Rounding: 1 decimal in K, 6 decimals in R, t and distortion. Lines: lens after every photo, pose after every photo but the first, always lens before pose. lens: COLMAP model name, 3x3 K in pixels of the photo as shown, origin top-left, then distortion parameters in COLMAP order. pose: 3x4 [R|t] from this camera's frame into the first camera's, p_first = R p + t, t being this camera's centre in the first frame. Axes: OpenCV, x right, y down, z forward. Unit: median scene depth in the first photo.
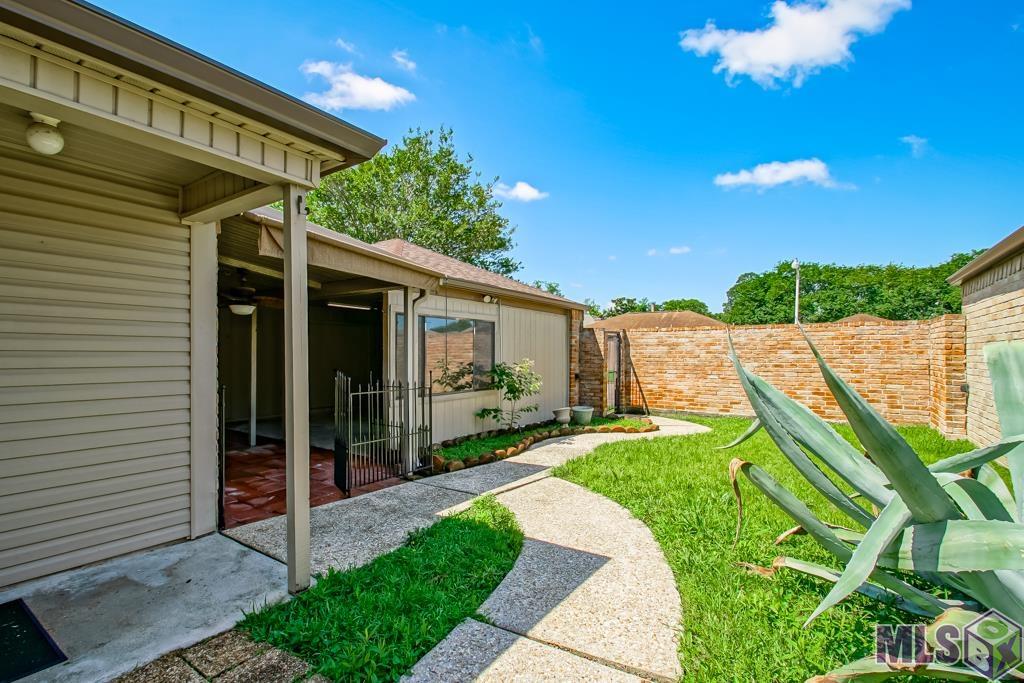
lens RADIAL K [[479.8, 0, 511.4], [0, 479.8, 353.2], [0, 0, 1]] dist [-0.000753, -0.000133]
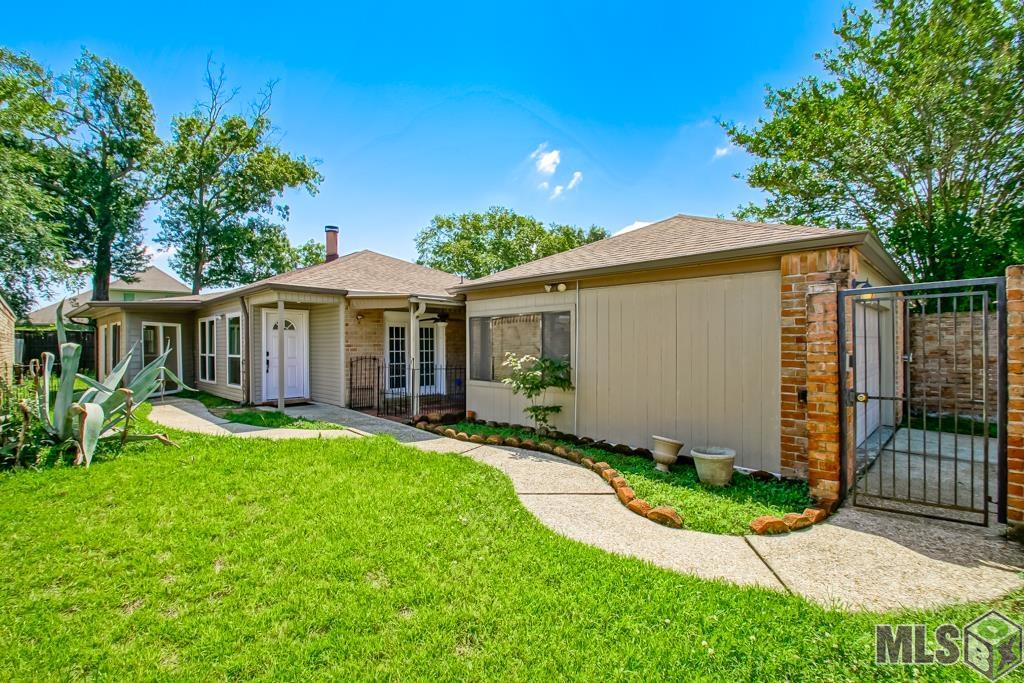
lens RADIAL K [[479.8, 0, 511.4], [0, 479.8, 353.2], [0, 0, 1]] dist [-0.000753, -0.000133]
pose [[-0.188871, 0.004318, -0.981992, 0.844018], [0.005778, 0.999978, 0.003286, 0.006832], [0.981985, -0.005053, -0.188891, 1.075885]]
